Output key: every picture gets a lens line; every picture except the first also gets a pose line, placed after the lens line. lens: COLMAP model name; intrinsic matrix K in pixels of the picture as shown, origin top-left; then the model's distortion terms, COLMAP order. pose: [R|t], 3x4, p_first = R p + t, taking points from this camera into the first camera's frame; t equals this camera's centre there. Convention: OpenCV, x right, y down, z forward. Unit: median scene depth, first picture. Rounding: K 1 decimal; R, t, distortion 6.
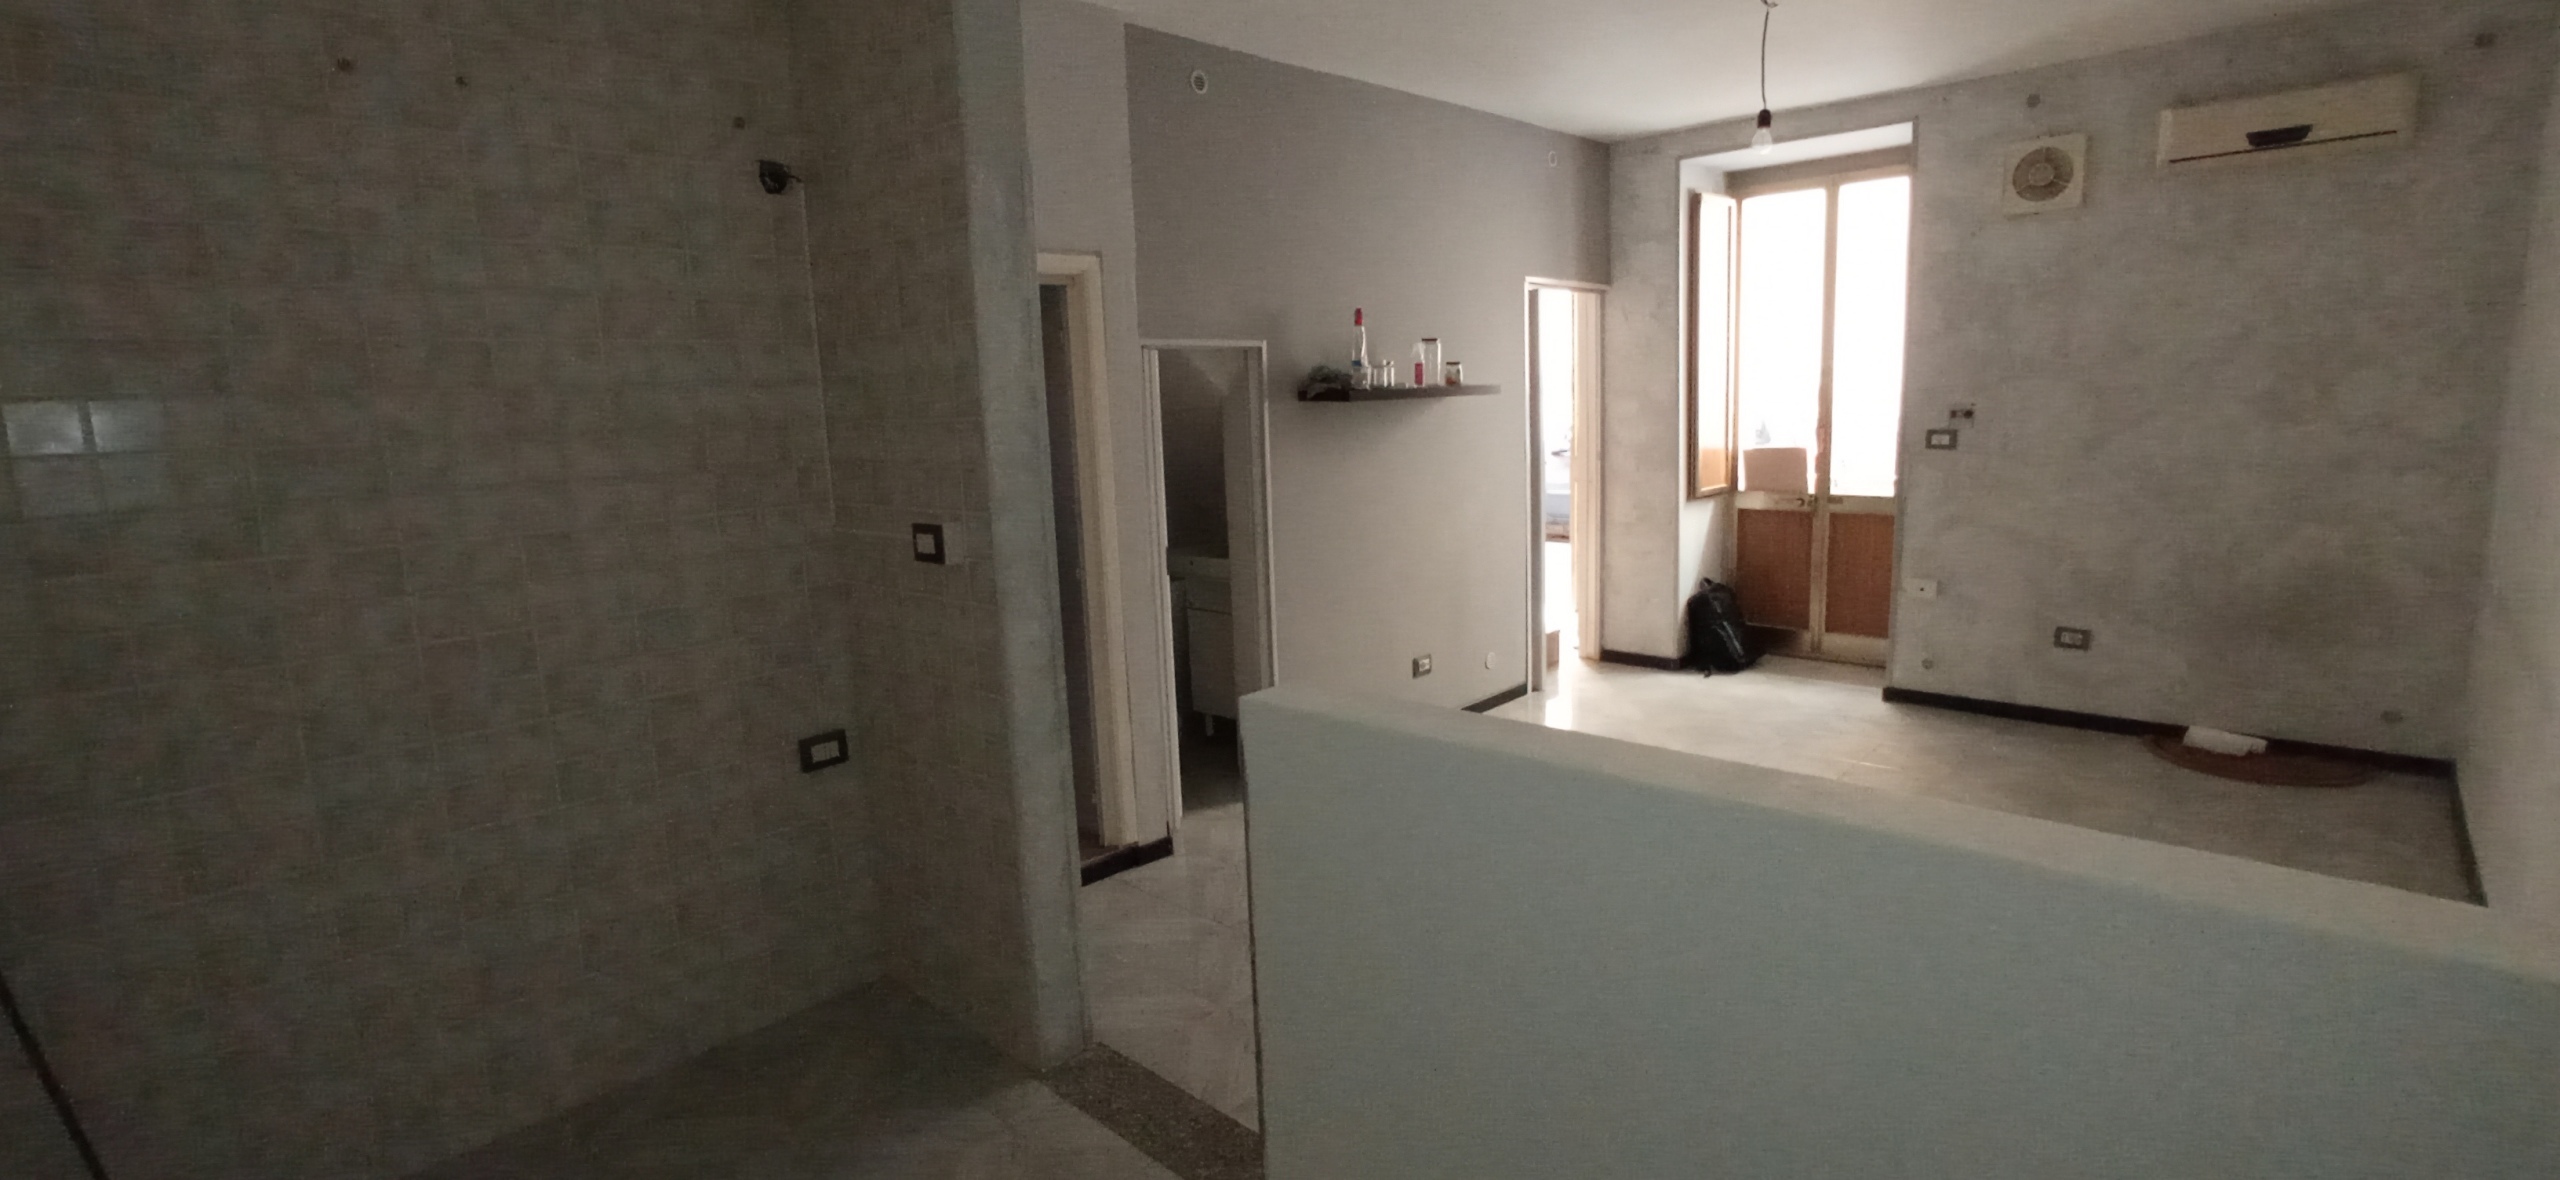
lens RADIAL K [[1186.1, 0, 1297.6], [0, 1186.1, 566.9], [0, 0, 1]] dist [-0.001450, 0.017077]
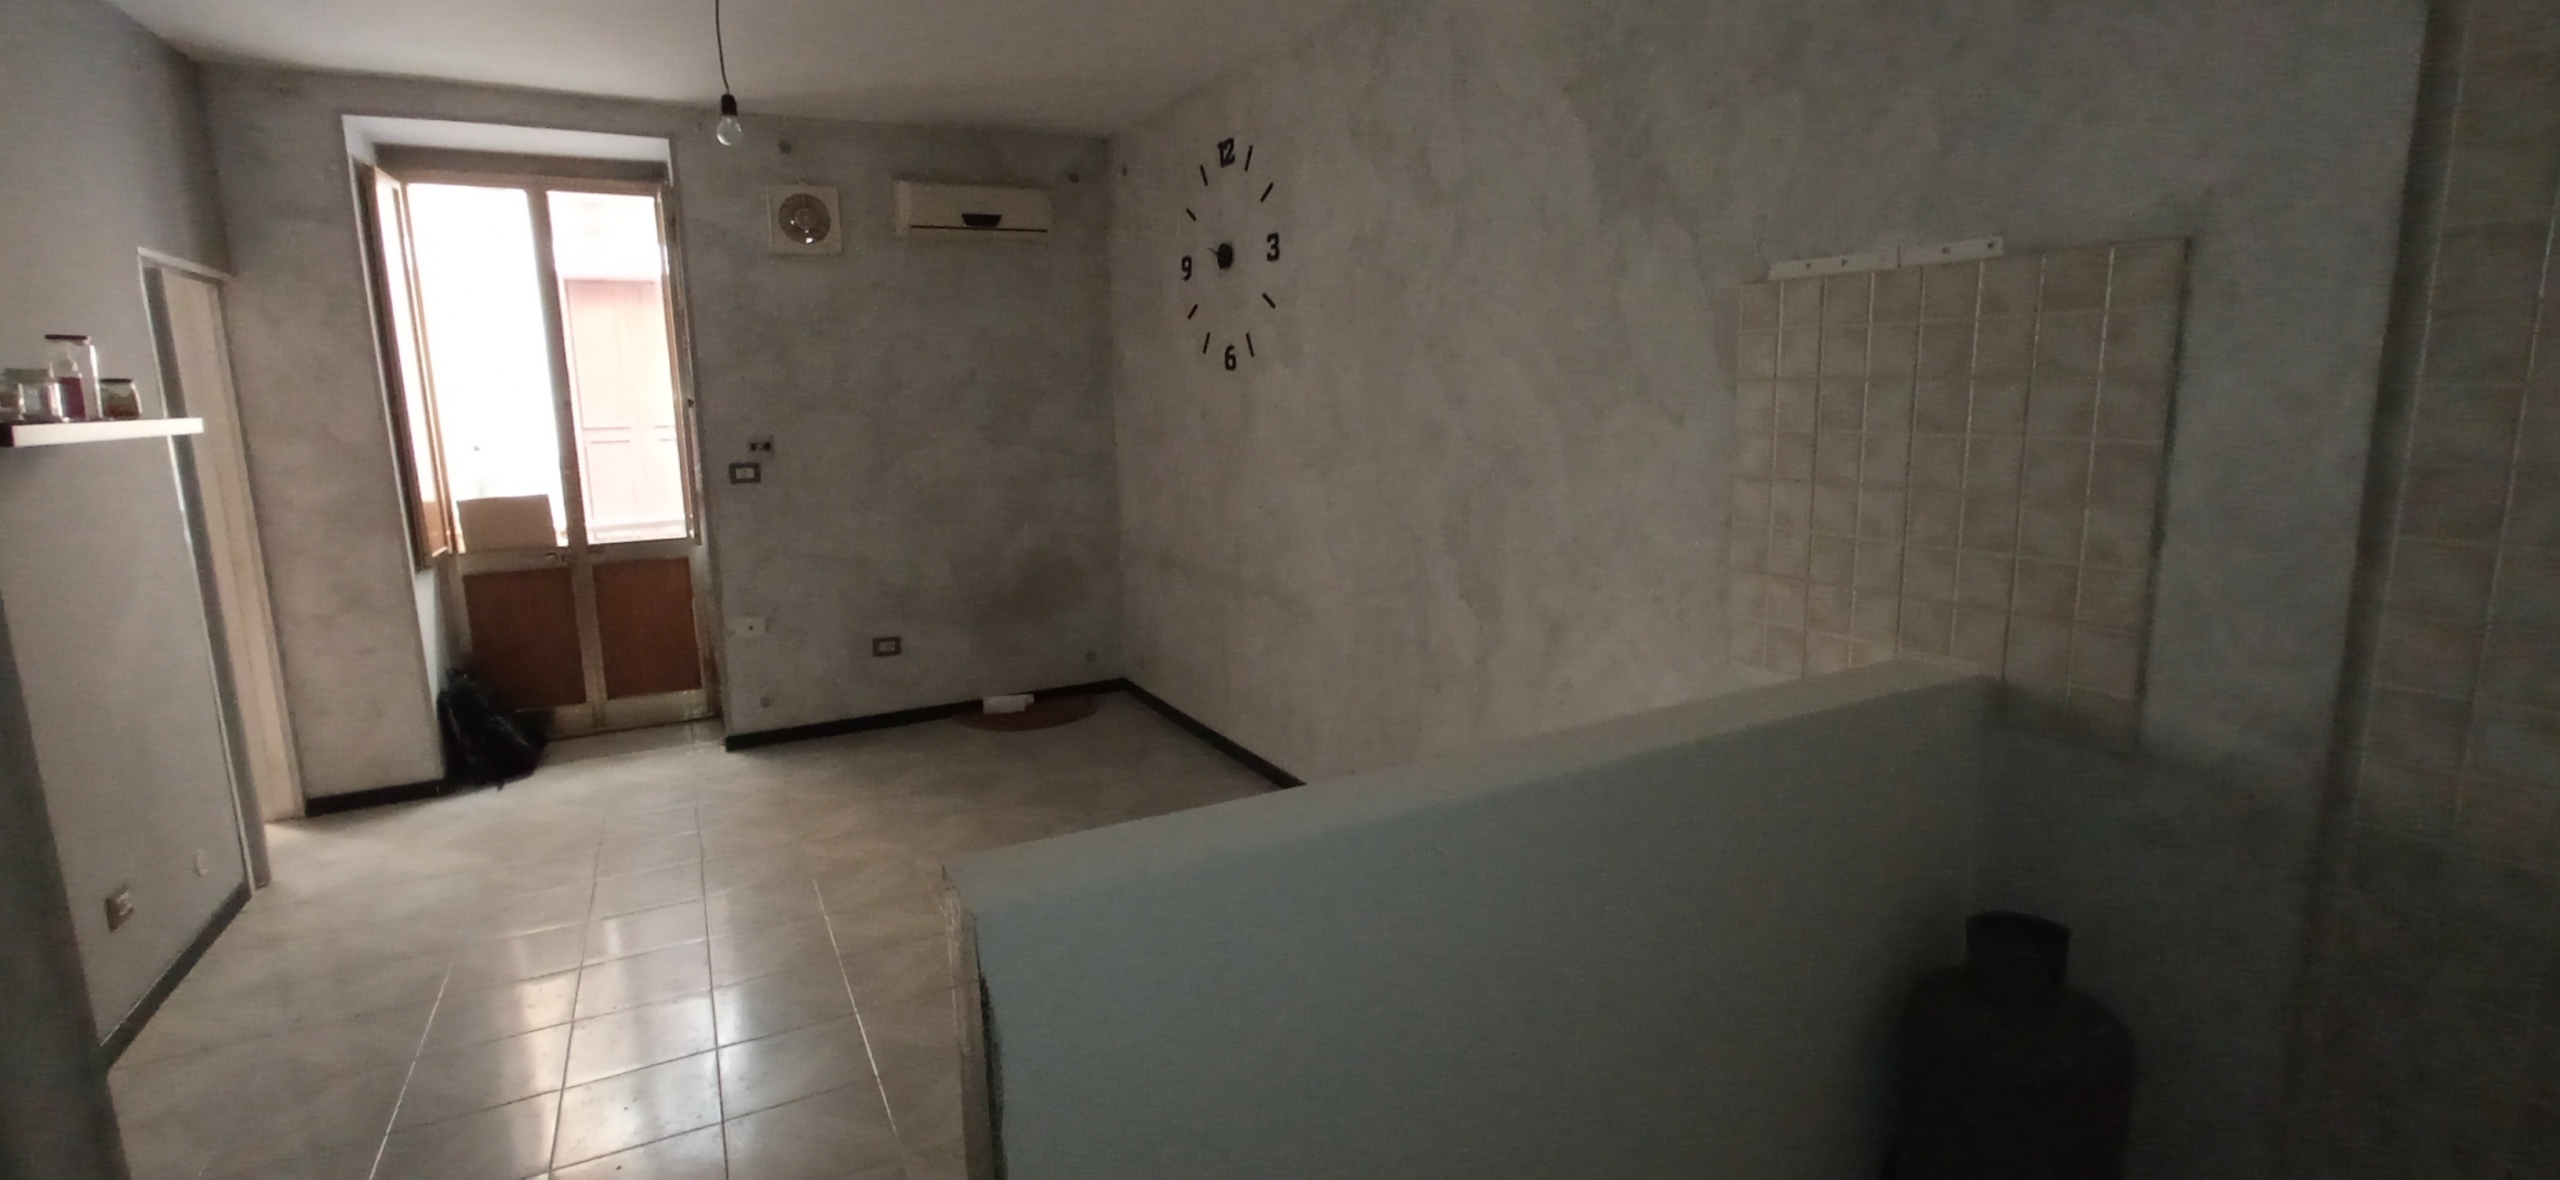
lens RADIAL K [[1186.1, 0, 1297.6], [0, 1186.1, 566.9], [0, 0, 1]] dist [-0.001450, 0.017077]
pose [[0.331623, -0.120635, 0.935667, -0.232001], [0.154086, 0.985399, 0.072435, -0.032077], [-0.930744, 0.120152, 0.345369, 0.248530]]
